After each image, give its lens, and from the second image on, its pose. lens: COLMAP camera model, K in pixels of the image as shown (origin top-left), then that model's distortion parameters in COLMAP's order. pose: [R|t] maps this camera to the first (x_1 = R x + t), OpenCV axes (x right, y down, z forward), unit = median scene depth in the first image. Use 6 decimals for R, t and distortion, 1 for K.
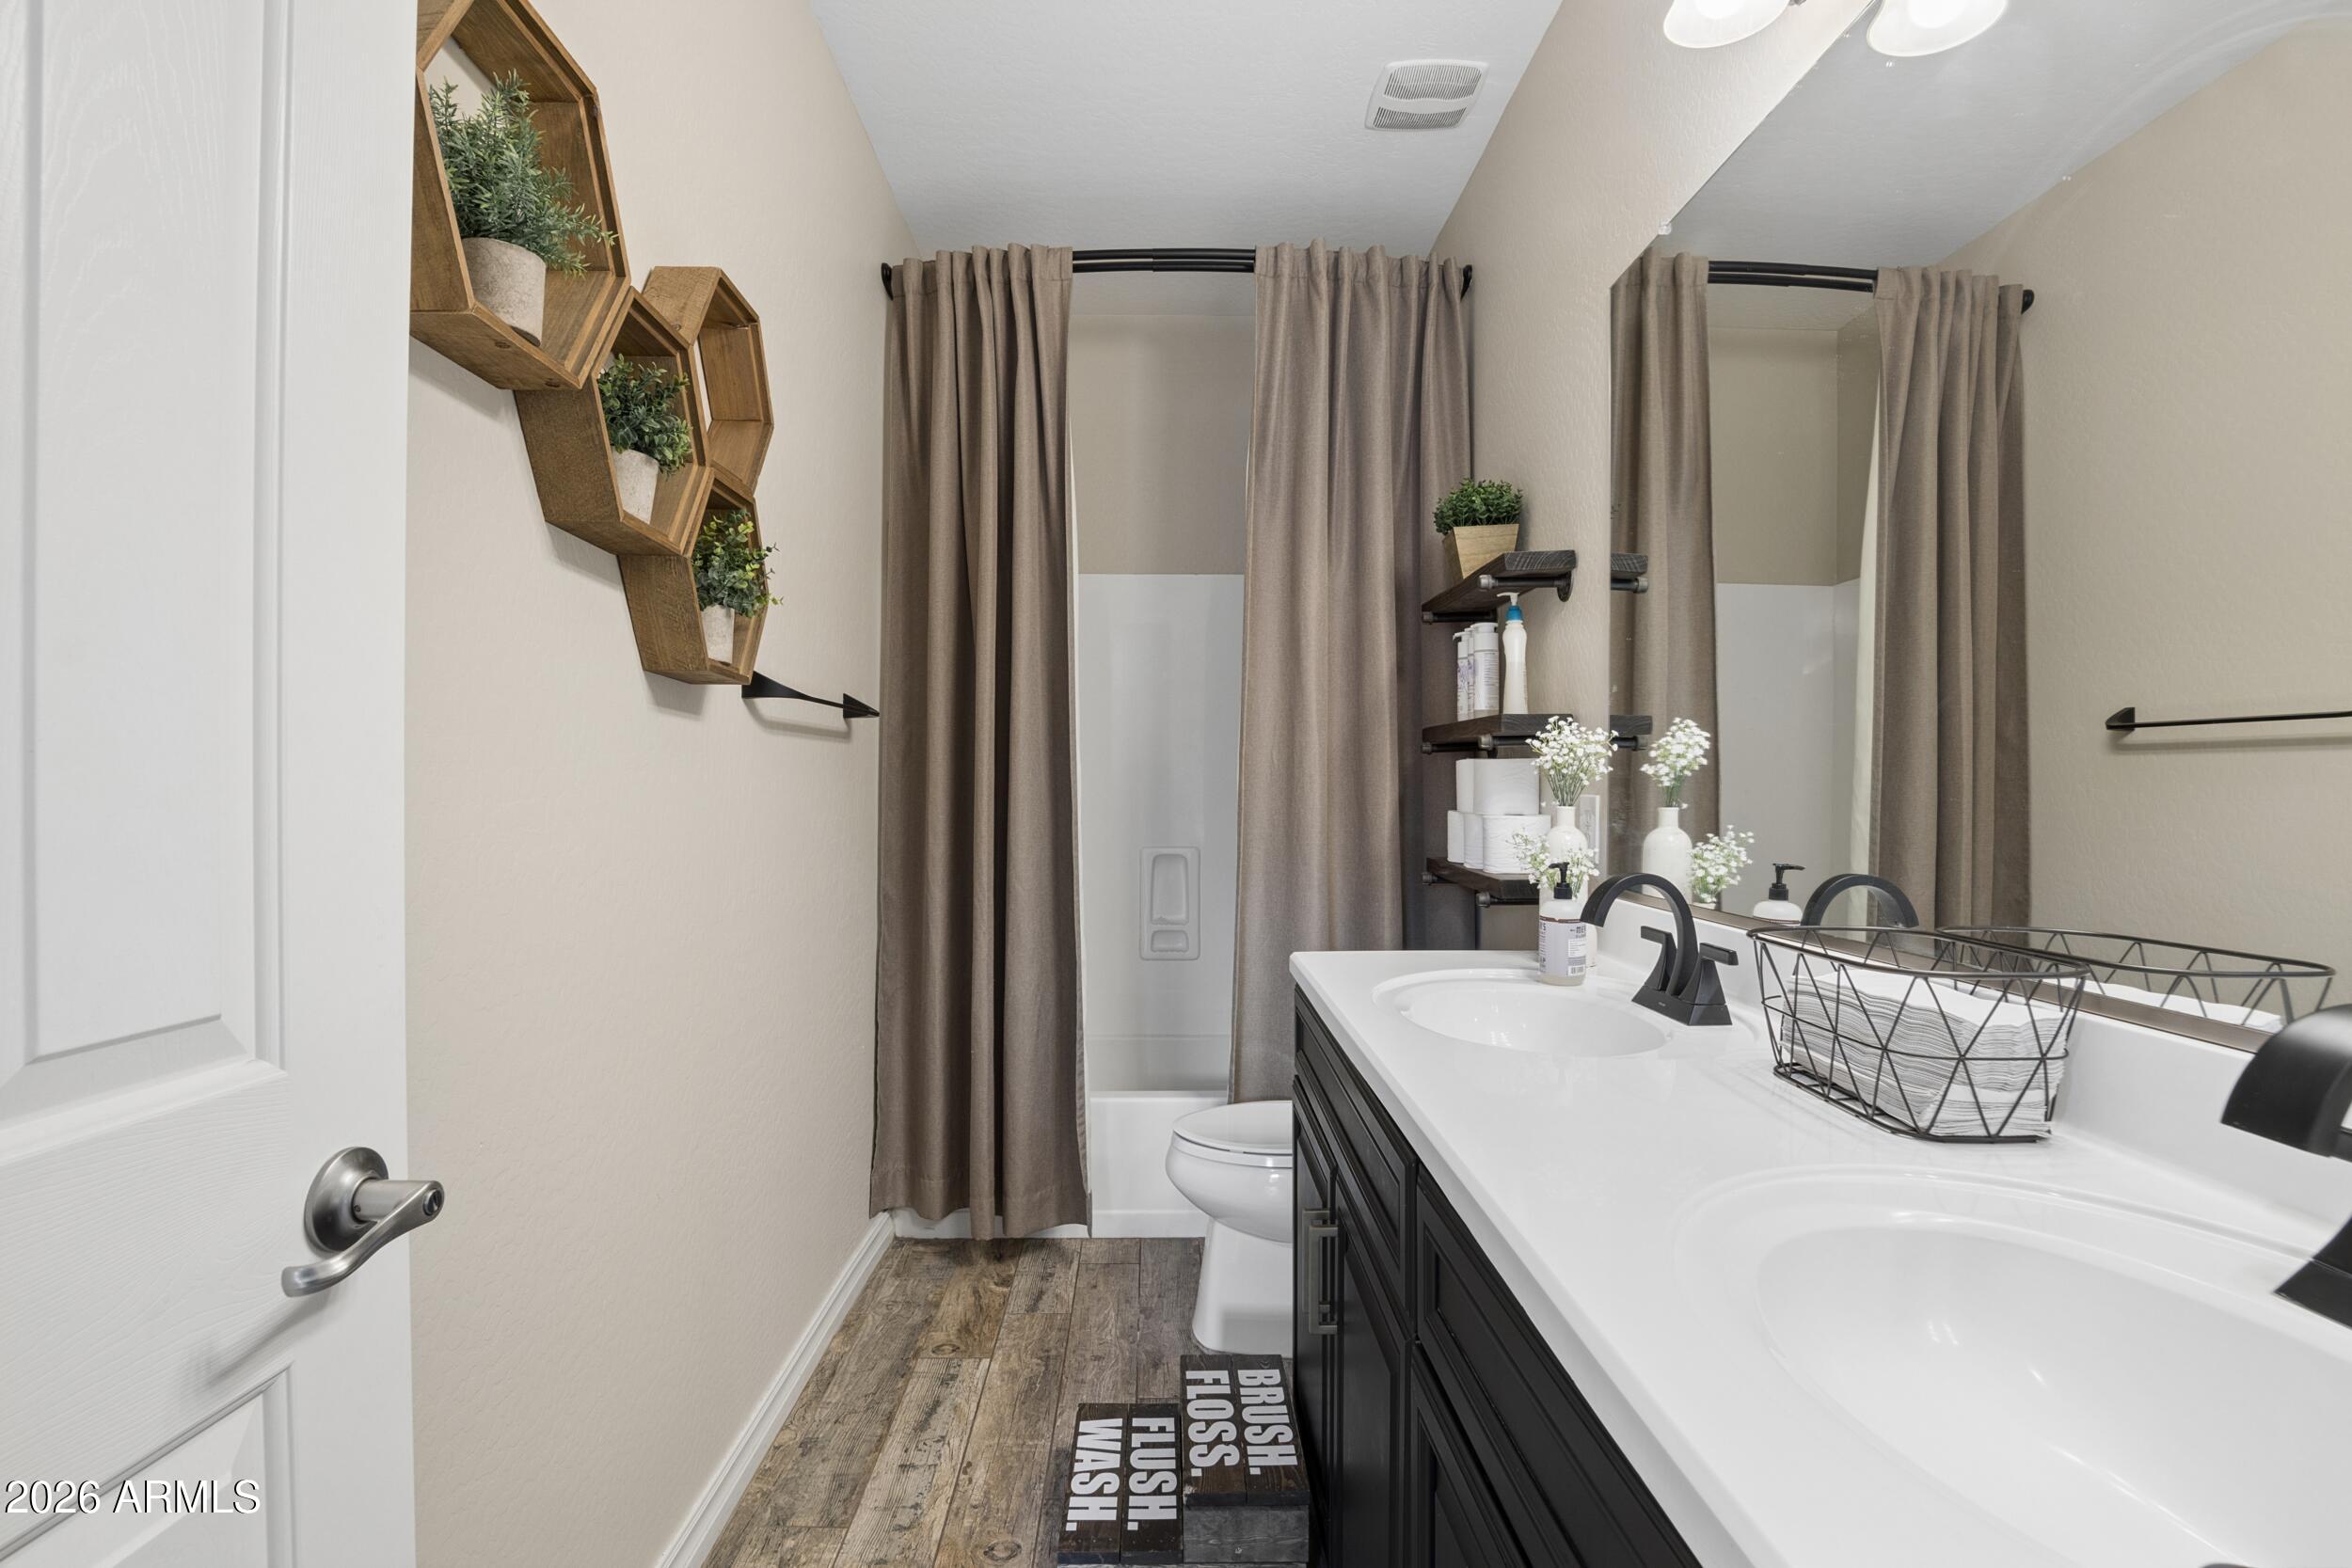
lens RADIAL K [[1122.2, 0, 1166.0], [0, 1122.2, 780.0], [0, 0, 1]] dist [-0.014249, 0.004326]
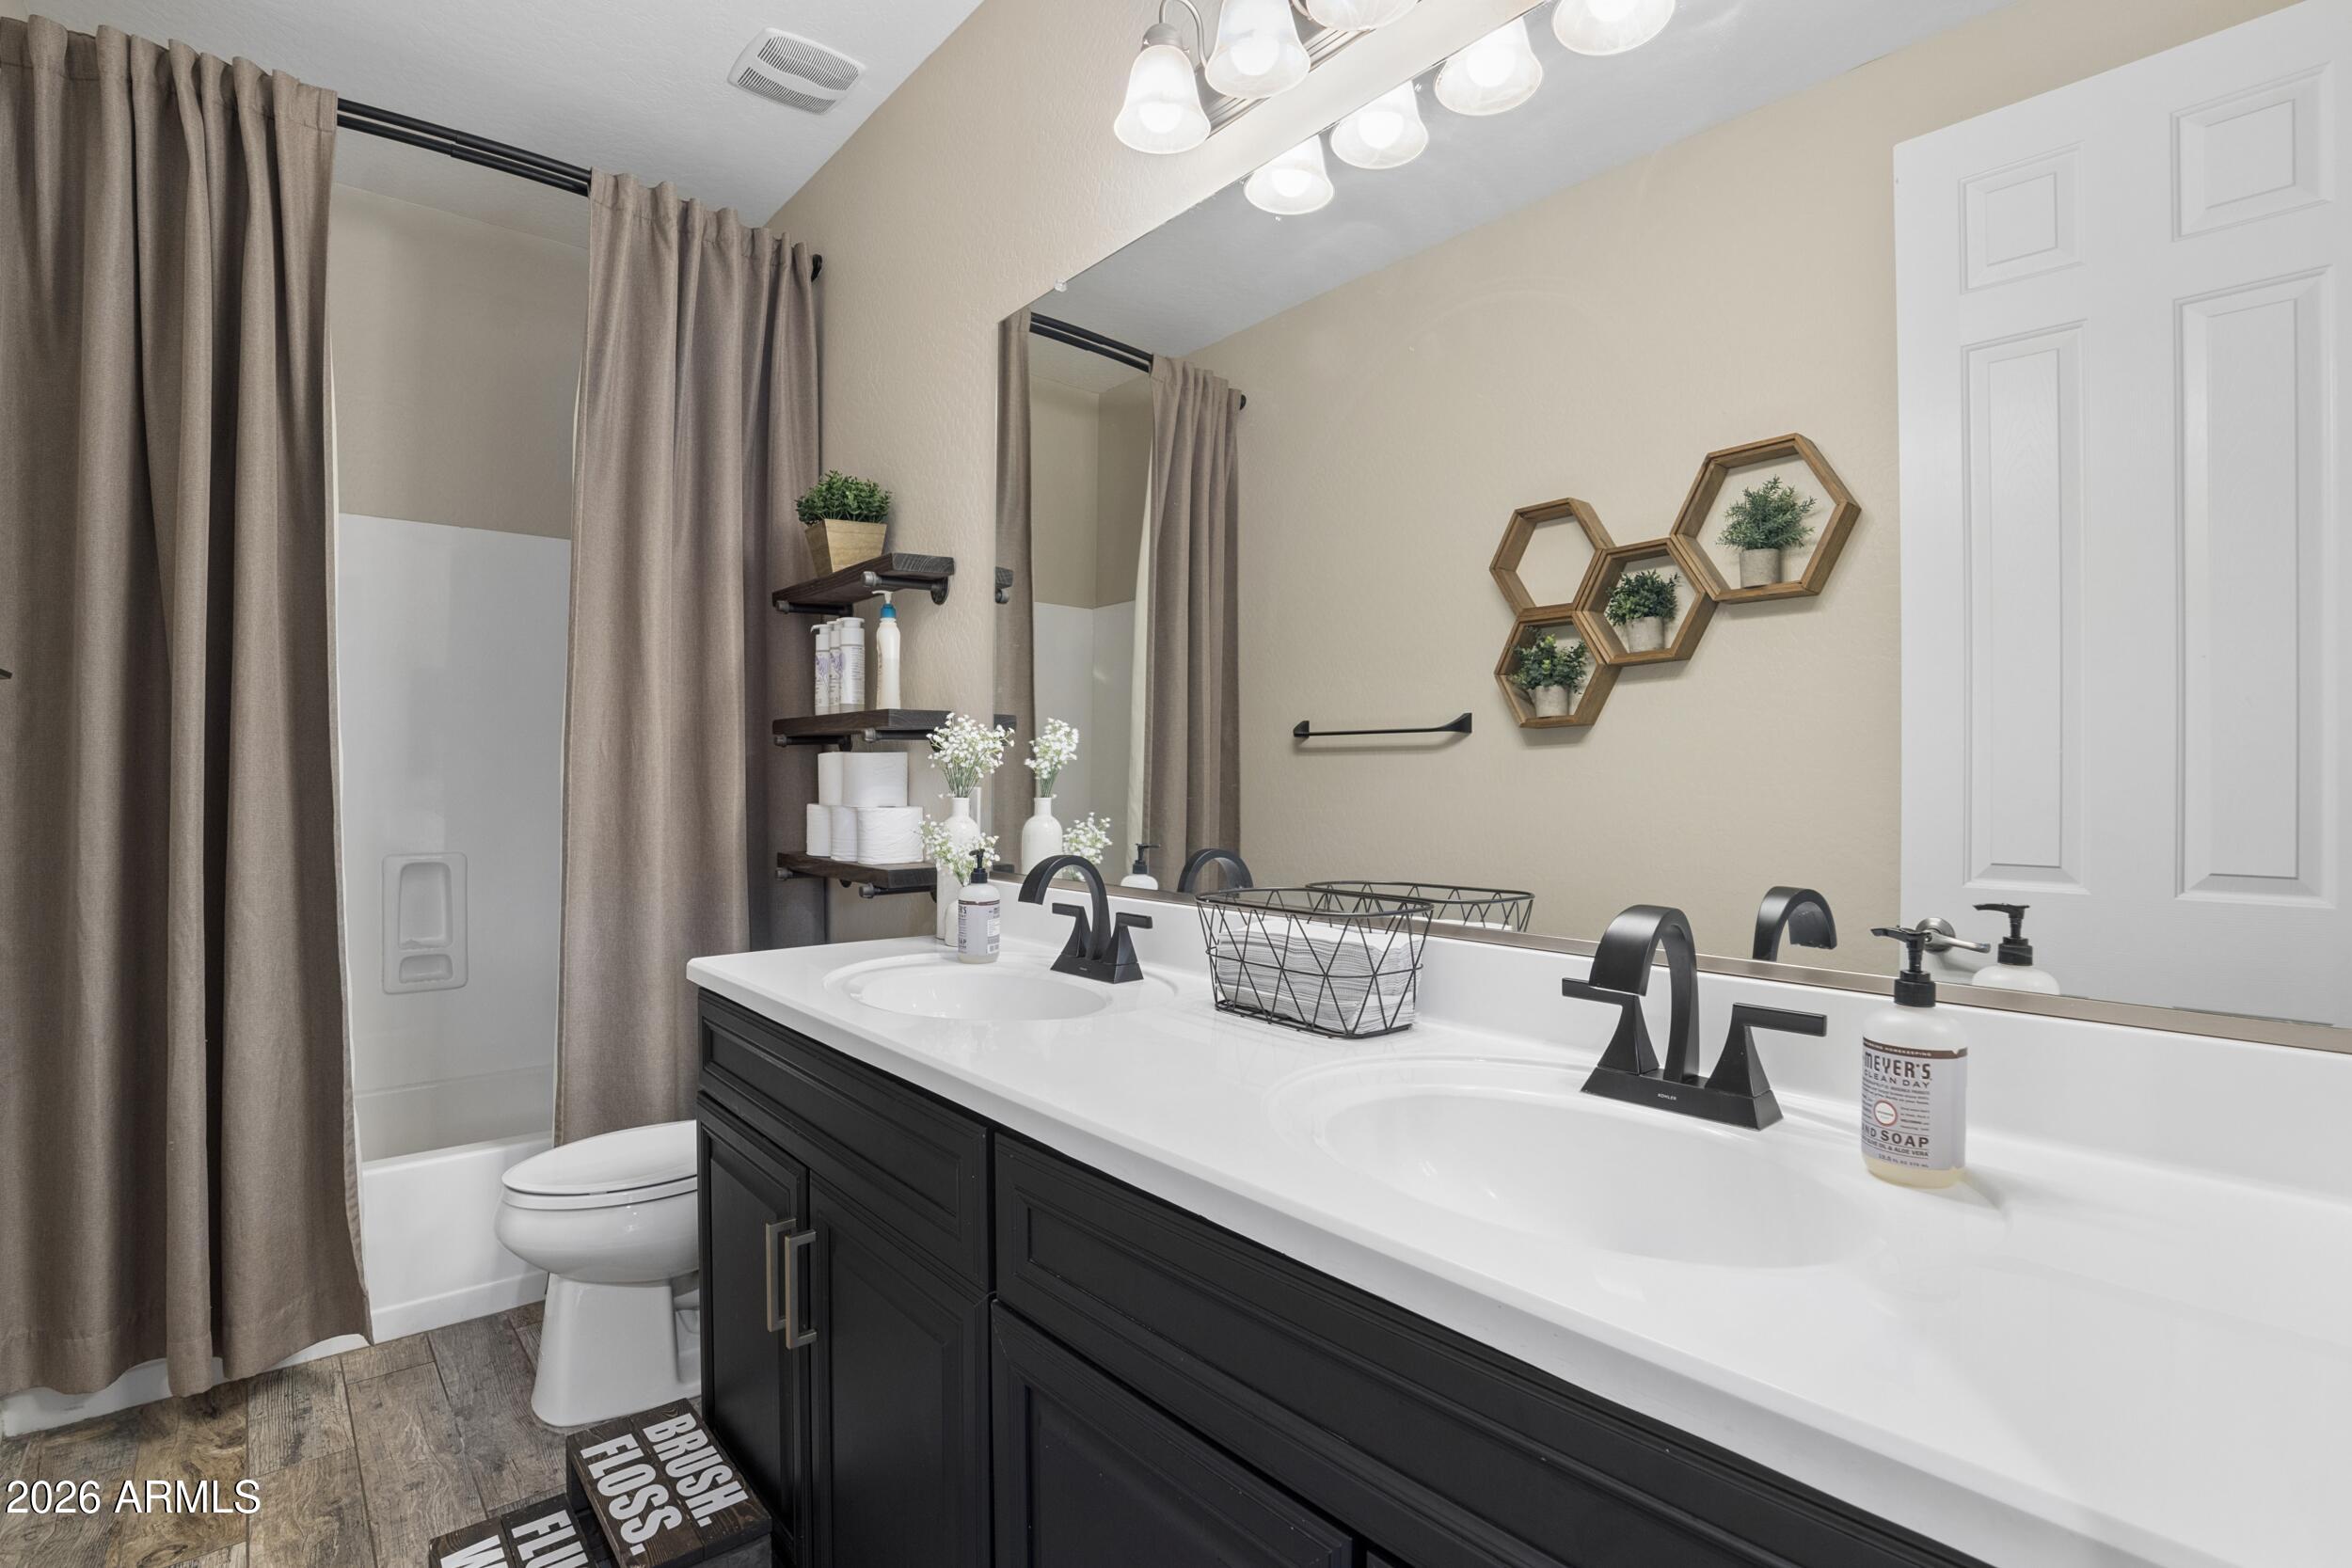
lens RADIAL K [[1122.2, 0, 1184.0], [0, 1122.2, 777.8], [0, 0, 1]] dist [-0.014249, 0.004326]
pose [[0.783307, -0.000685, 0.621634, -0.108681], [-0.001558, 0.999994, 0.003066, 0.000676], [-0.621633, -0.003370, 0.783302, 0.021259]]
